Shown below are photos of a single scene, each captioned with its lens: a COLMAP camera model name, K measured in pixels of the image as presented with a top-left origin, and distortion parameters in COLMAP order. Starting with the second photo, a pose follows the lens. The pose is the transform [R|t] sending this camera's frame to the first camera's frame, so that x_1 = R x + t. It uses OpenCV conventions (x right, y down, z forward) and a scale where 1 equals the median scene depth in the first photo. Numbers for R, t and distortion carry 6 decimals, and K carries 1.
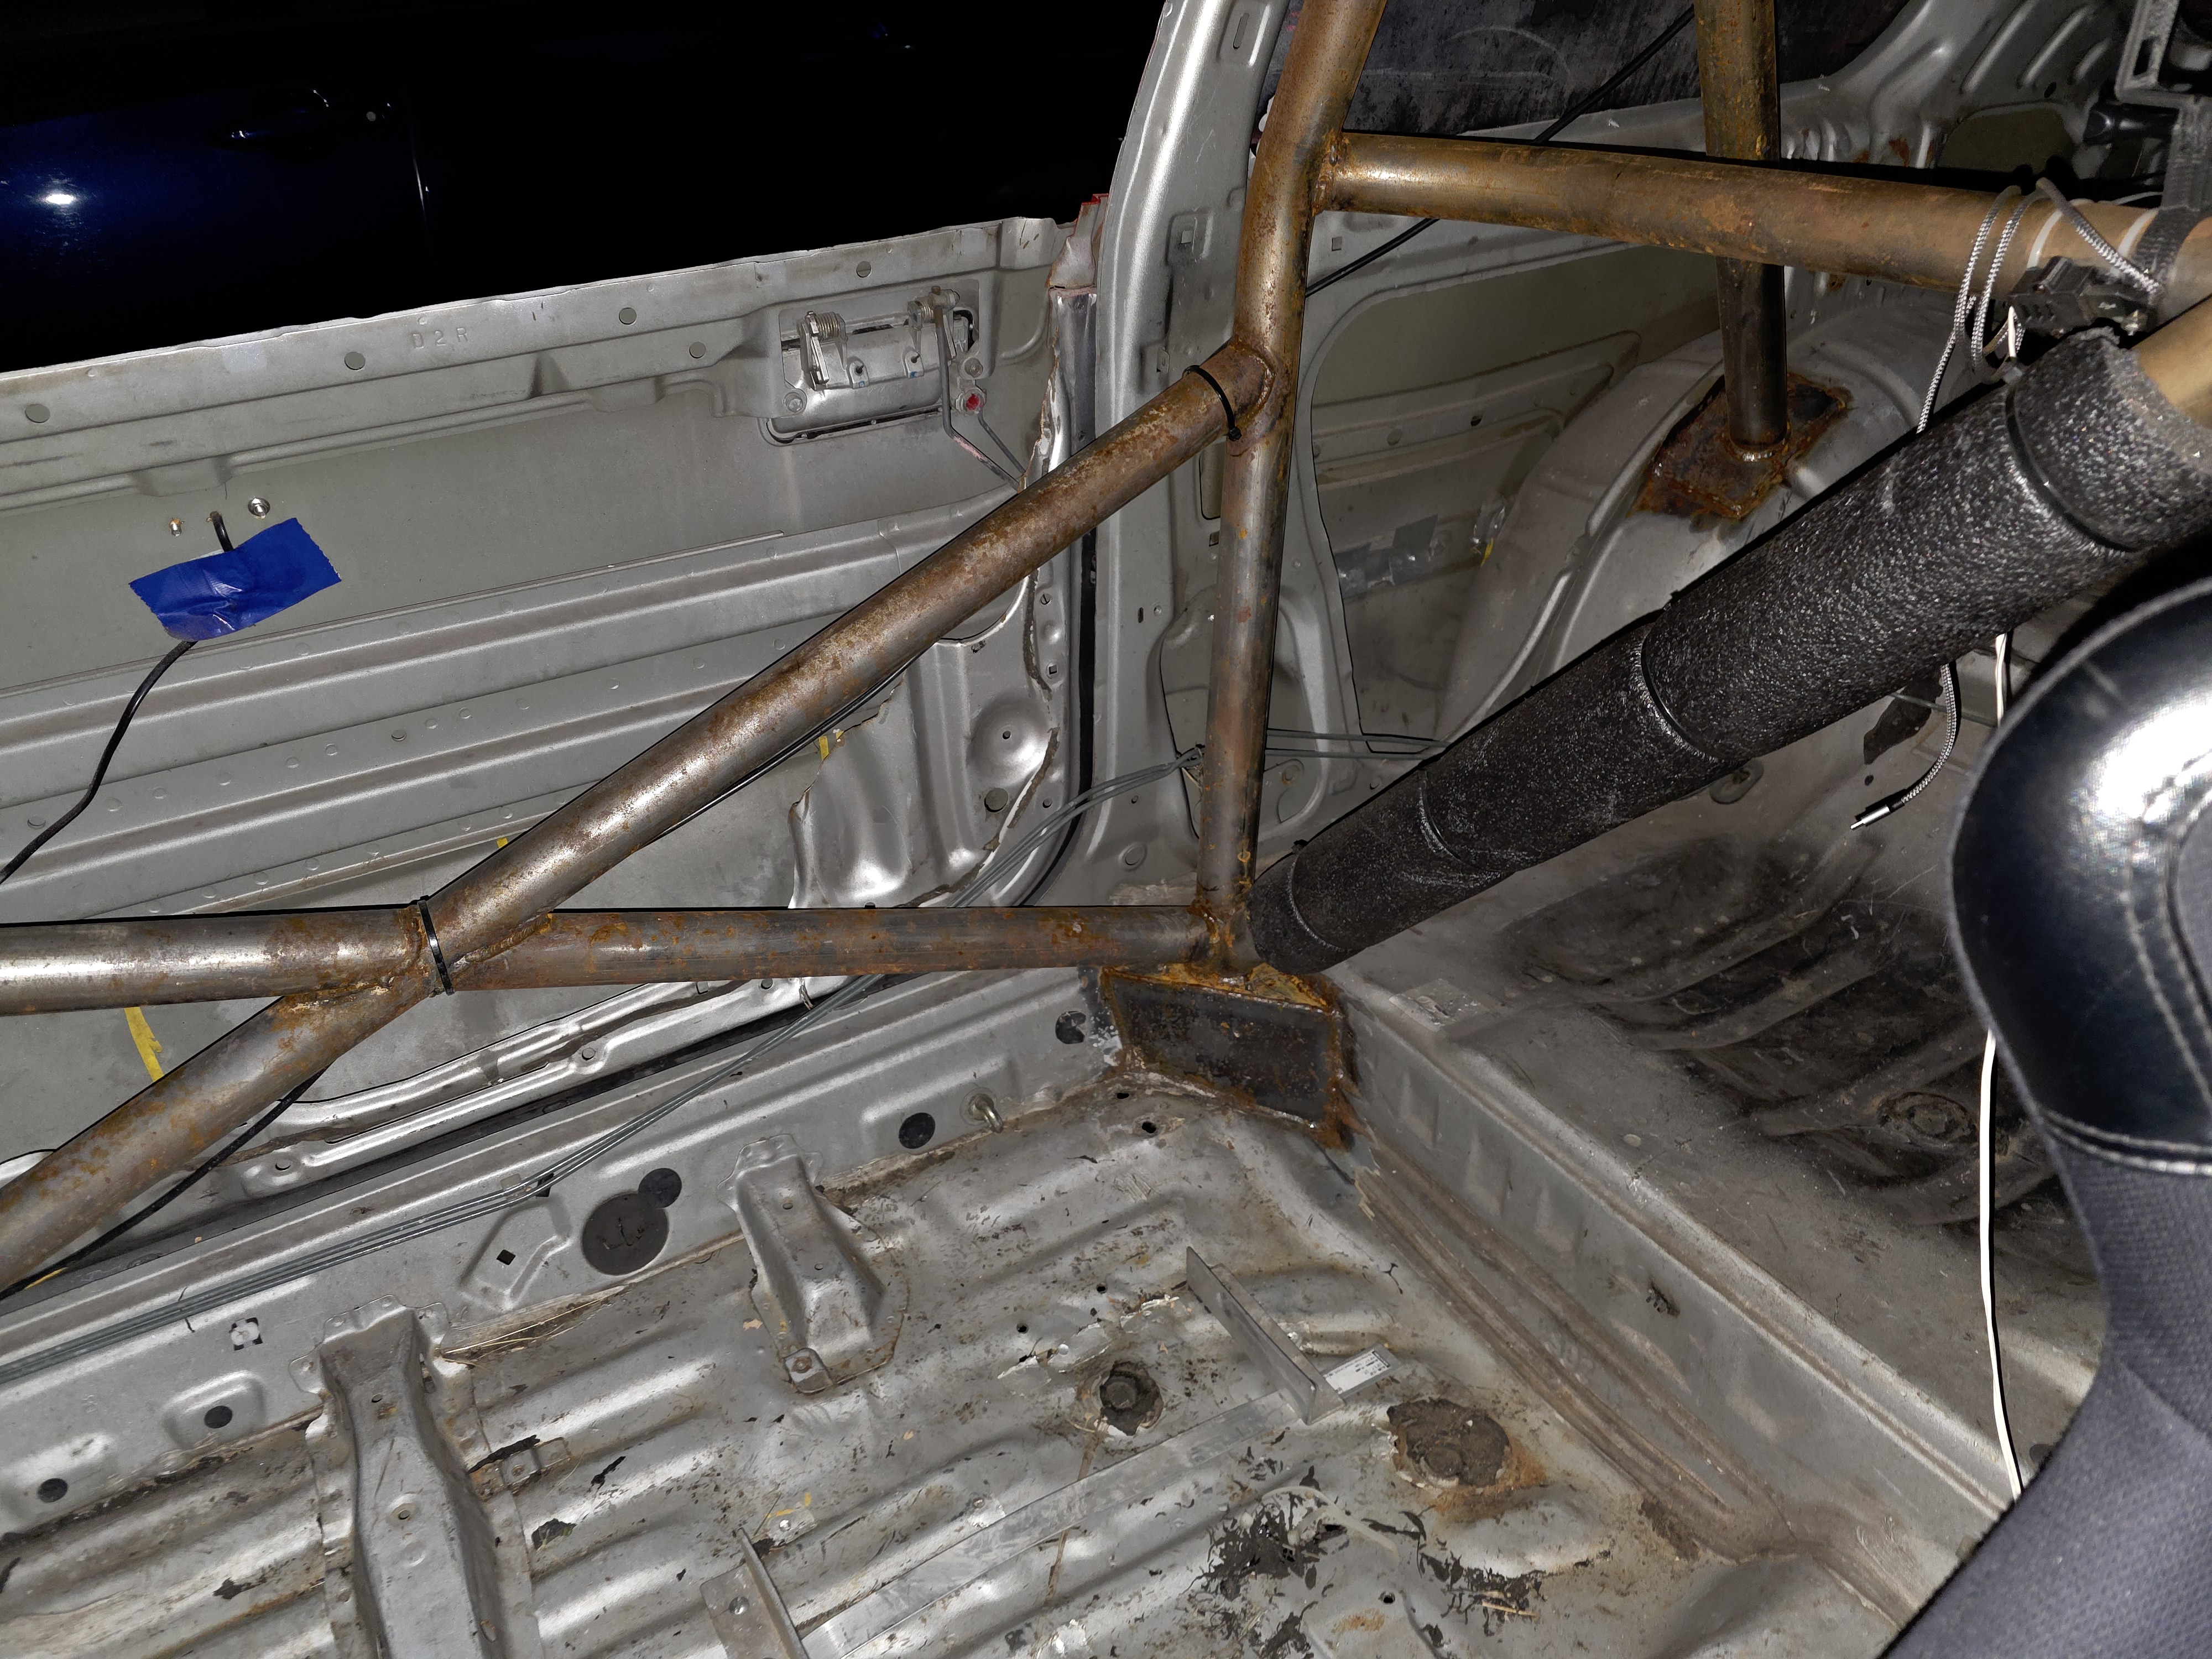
lens RADIAL K [[1544.7, 0, 1112.9], [0, 1544.7, 817.8], [0, 0, 1]] dist [0.050166, -0.043624]
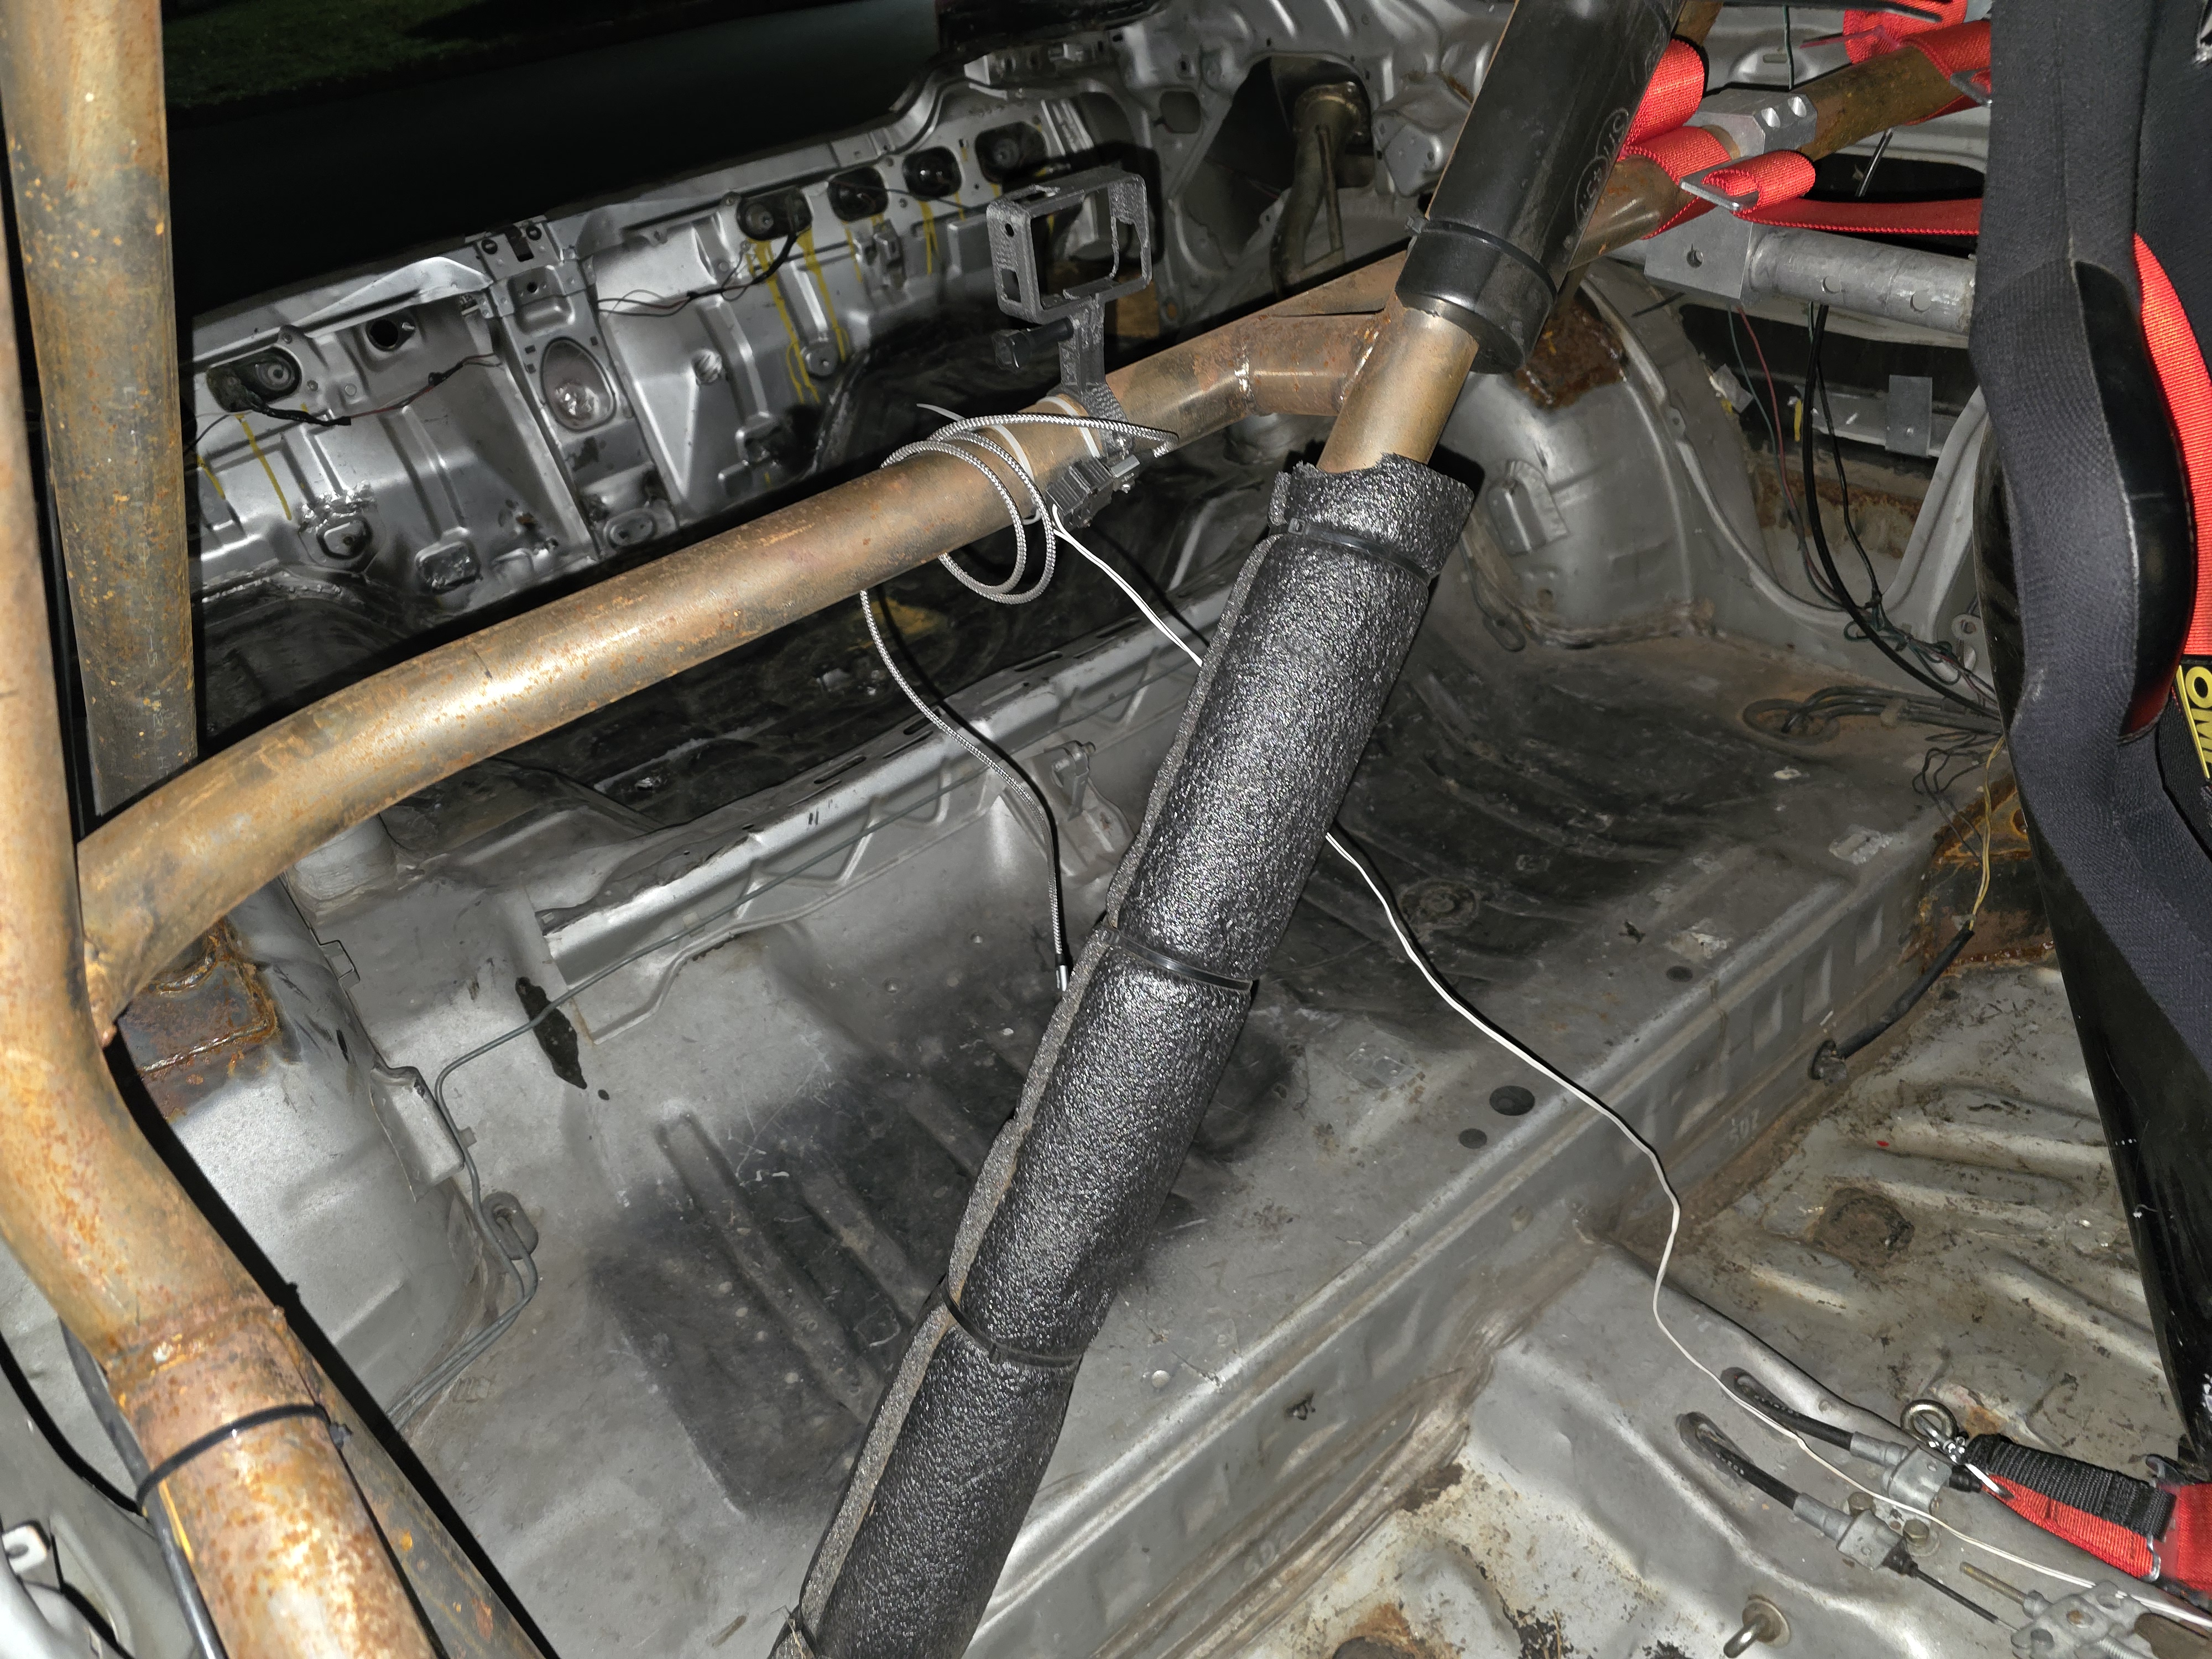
lens RADIAL K [[1526.9, 0, 1101.0], [0, 1526.9, 815.1], [0, 0, 1]] dist [0.044270, -0.048342]
pose [[-0.099351, -0.527306, 0.843847, -0.259292], [0.635196, 0.619166, 0.461692, -0.442973], [-0.765934, 0.581878, 0.273428, 0.561715]]
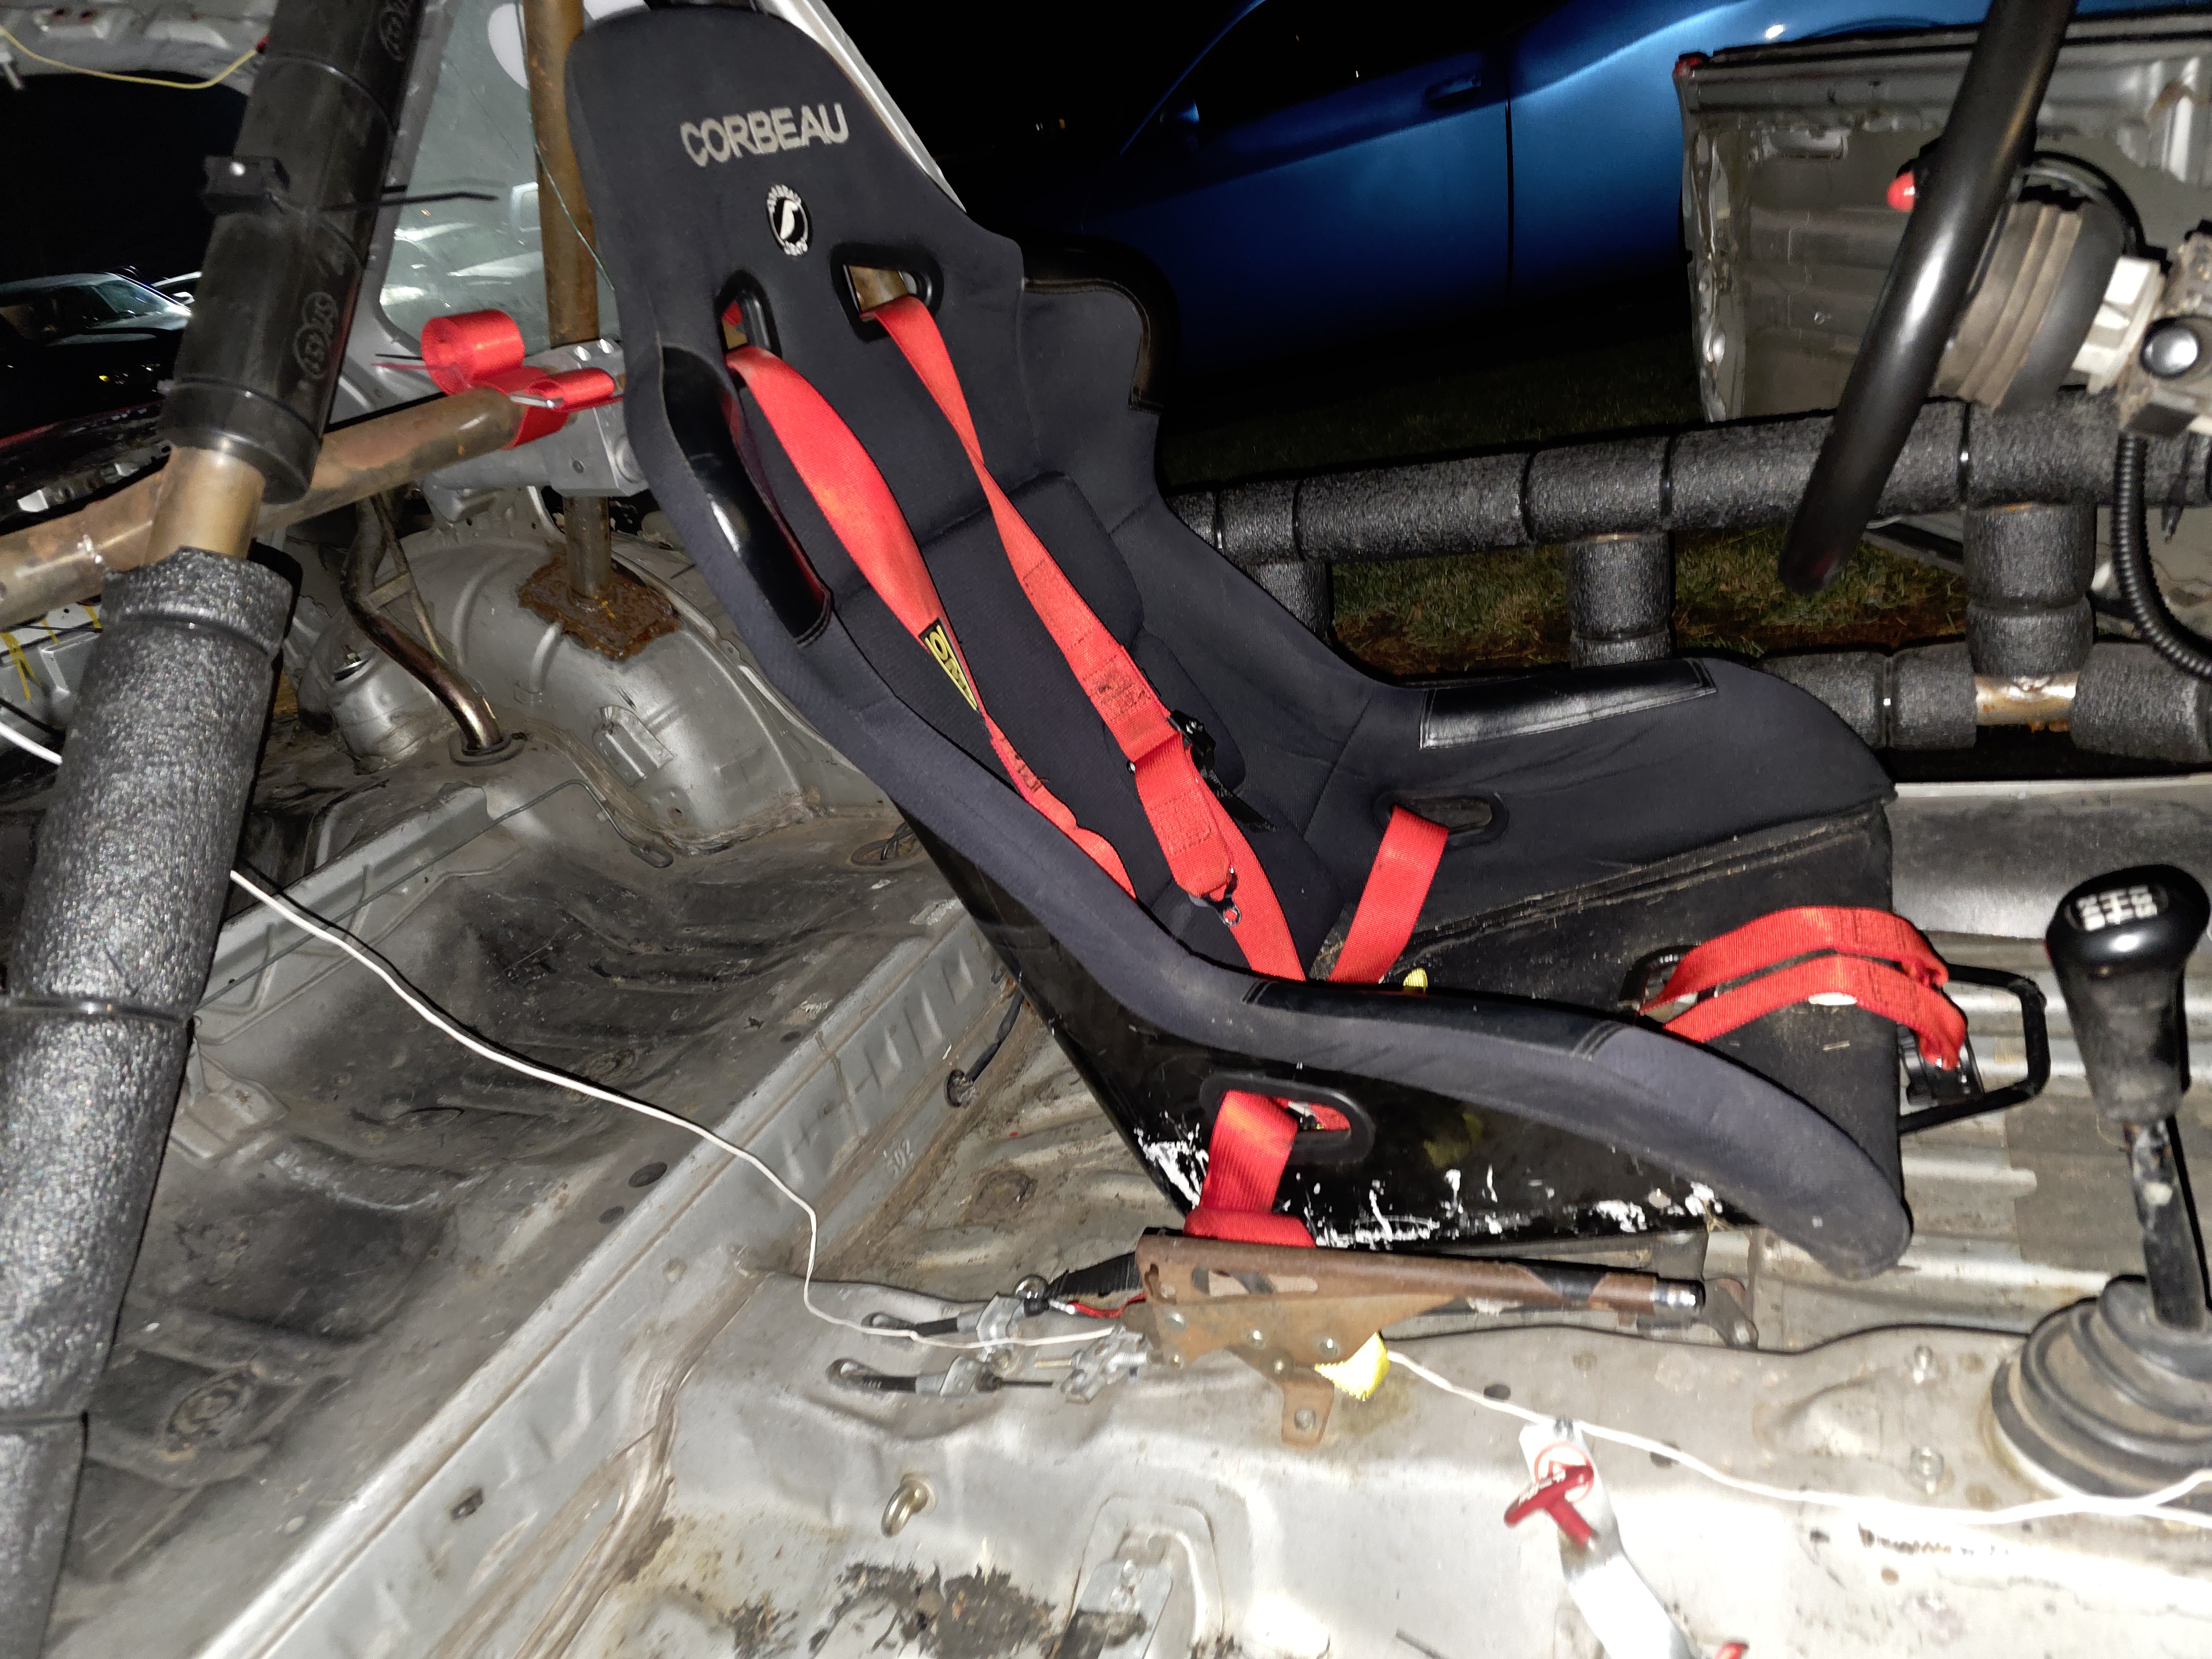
lens RADIAL K [[1478.2, 0, 1106.0], [0, 1478.2, 829.5], [0, 0, 1]] dist [0.080367, -0.070129]
pose [[-0.536128, -0.218198, 0.815449, -0.552729], [0.615500, 0.560053, 0.554528, -0.225920], [-0.577691, 0.799206, -0.165959, 0.525701]]
